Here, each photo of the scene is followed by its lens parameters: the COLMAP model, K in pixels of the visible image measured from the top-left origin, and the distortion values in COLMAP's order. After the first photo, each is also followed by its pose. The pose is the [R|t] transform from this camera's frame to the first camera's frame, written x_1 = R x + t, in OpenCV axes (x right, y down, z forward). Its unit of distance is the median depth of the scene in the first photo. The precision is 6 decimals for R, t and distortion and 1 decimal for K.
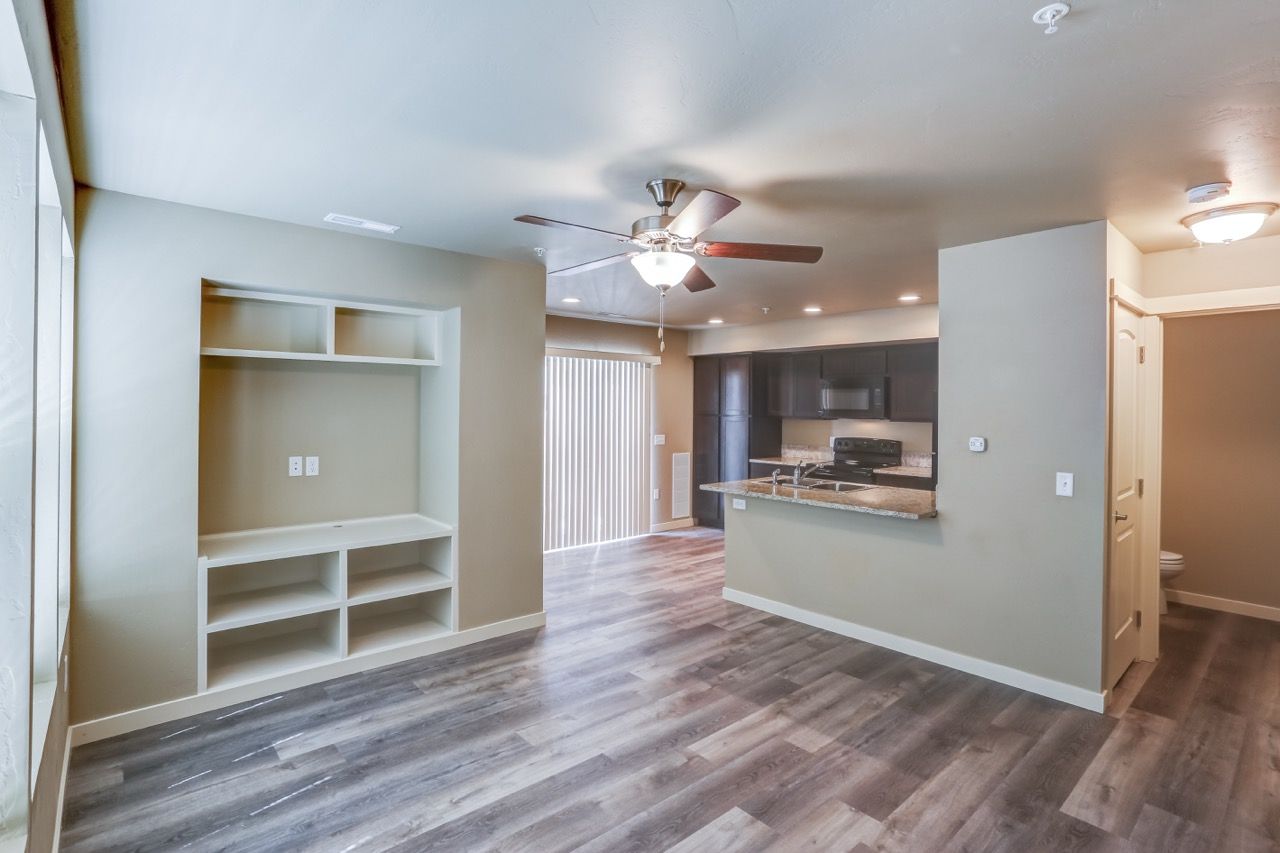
lens RADIAL K [[612.1, 0, 641.4], [0, 612.1, 416.1], [0, 0, 1]] dist [-0.002838, 0.025334]
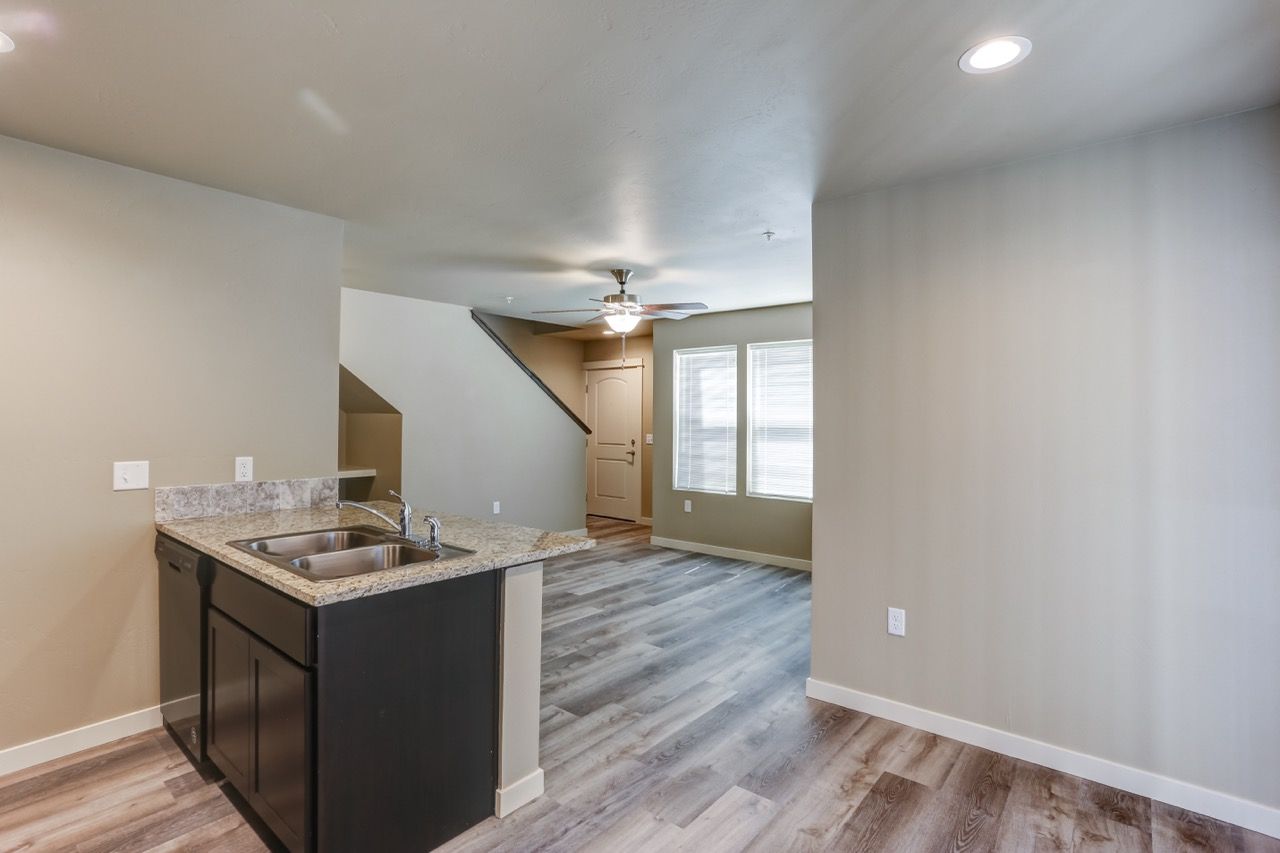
lens RADIAL K [[612.1, 0, 641.4], [0, 612.1, 416.1], [0, 0, 1]] dist [-0.002838, 0.025334]
pose [[-0.987227, -0.015158, -0.158595, 0.188688], [-0.015576, 0.999878, 0.001398, 0.014156], [0.158554, 0.003850, -0.987343, 2.024507]]
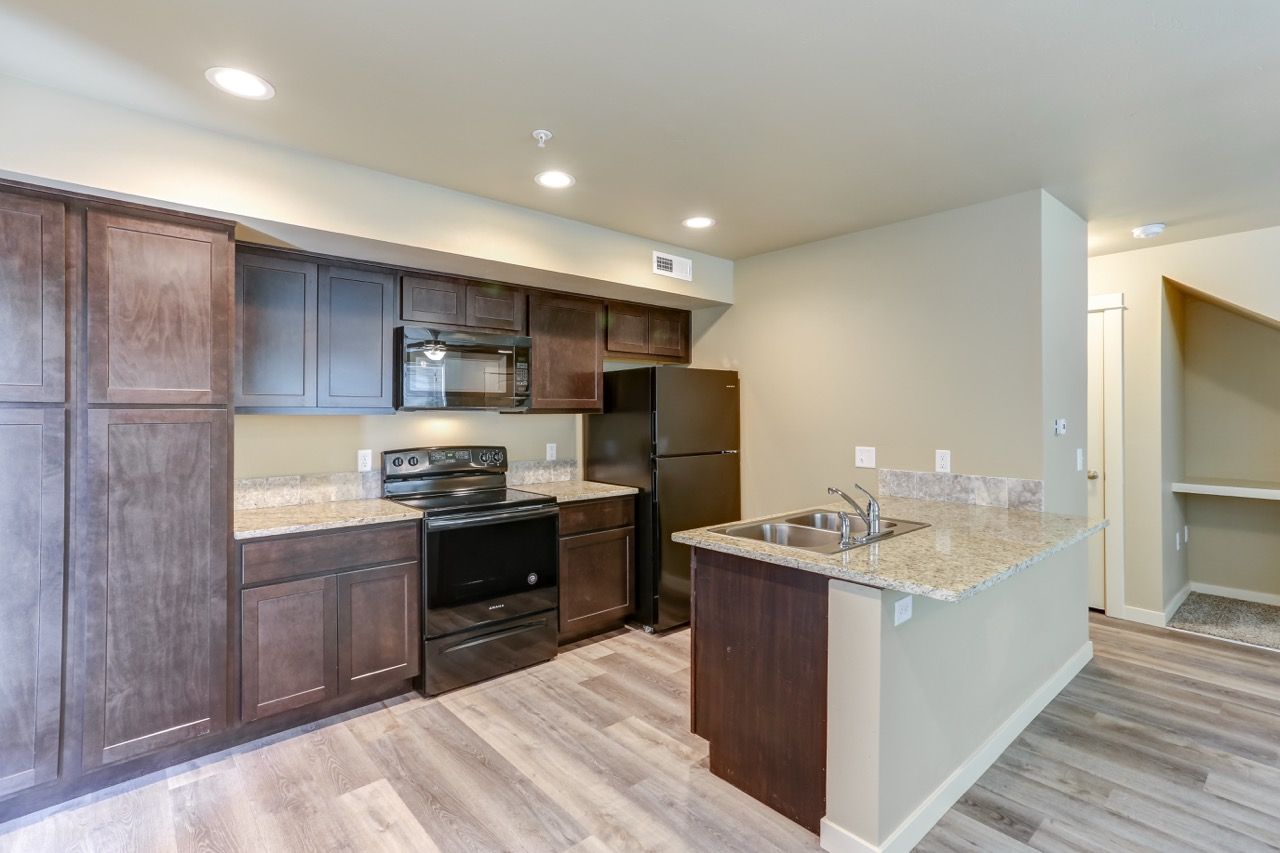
lens RADIAL K [[612.1, 0, 641.4], [0, 612.1, 416.1], [0, 0, 1]] dist [-0.002838, 0.025334]
pose [[-0.015316, -0.008626, 0.999845, -0.323283], [0.011563, 0.999894, 0.008803, 0.014566], [-0.999816, 0.011696, -0.015215, 1.582181]]
